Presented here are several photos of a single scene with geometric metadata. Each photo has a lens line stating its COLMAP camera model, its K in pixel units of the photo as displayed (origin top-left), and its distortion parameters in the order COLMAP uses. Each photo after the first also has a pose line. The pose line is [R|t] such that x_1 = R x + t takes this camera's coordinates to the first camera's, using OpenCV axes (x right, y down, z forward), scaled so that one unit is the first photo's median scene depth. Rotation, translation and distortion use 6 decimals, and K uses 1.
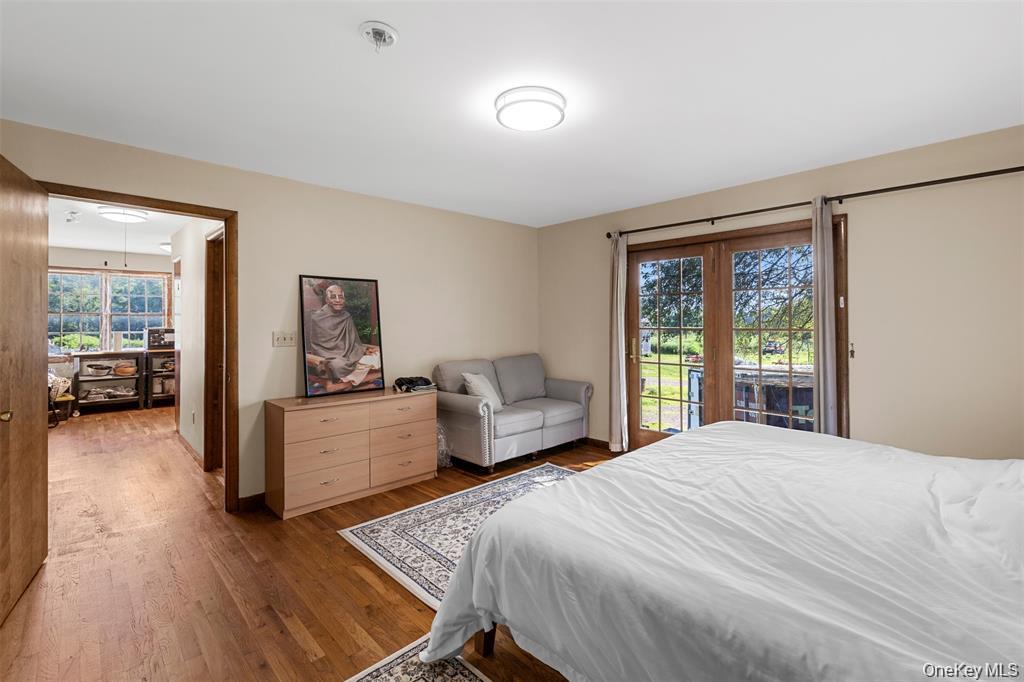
lens RADIAL K [[445.8, 0, 514.0], [0, 445.8, 330.6], [0, 0, 1]] dist [0.000424, 0.000241]
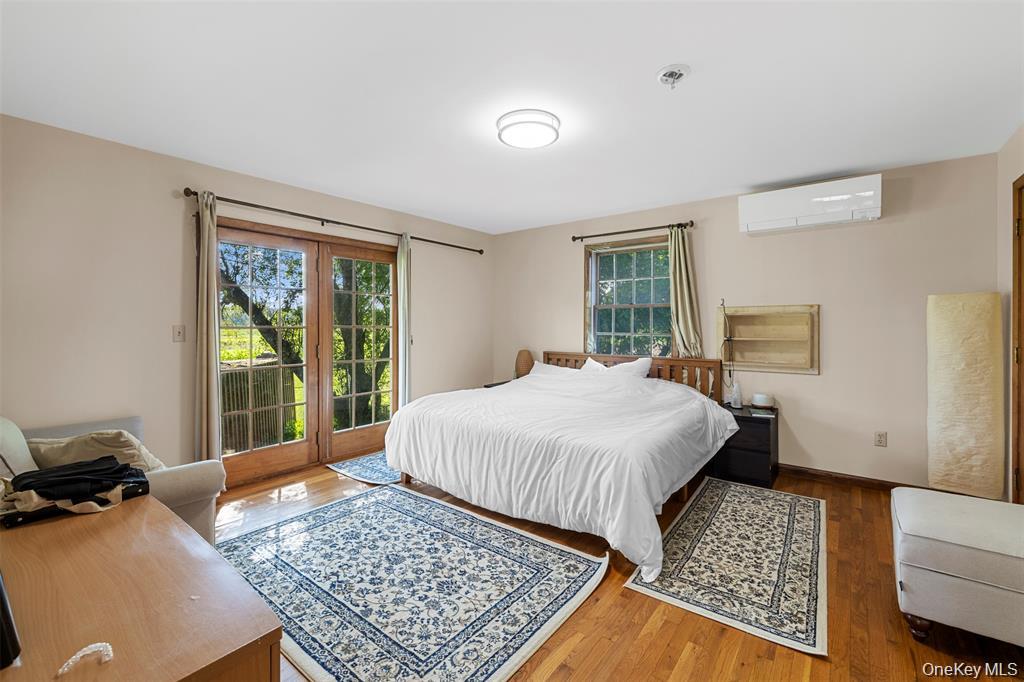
lens RADIAL K [[445.8, 0, 513.8], [0, 445.8, 332.4], [0, 0, 1]] dist [0.000424, 0.000241]
pose [[-0.155098, -0.010137, 0.987847, -0.856429], [0.013879, 0.999826, 0.012439, 0.002531], [-0.987802, 0.015639, -0.154930, 0.970723]]
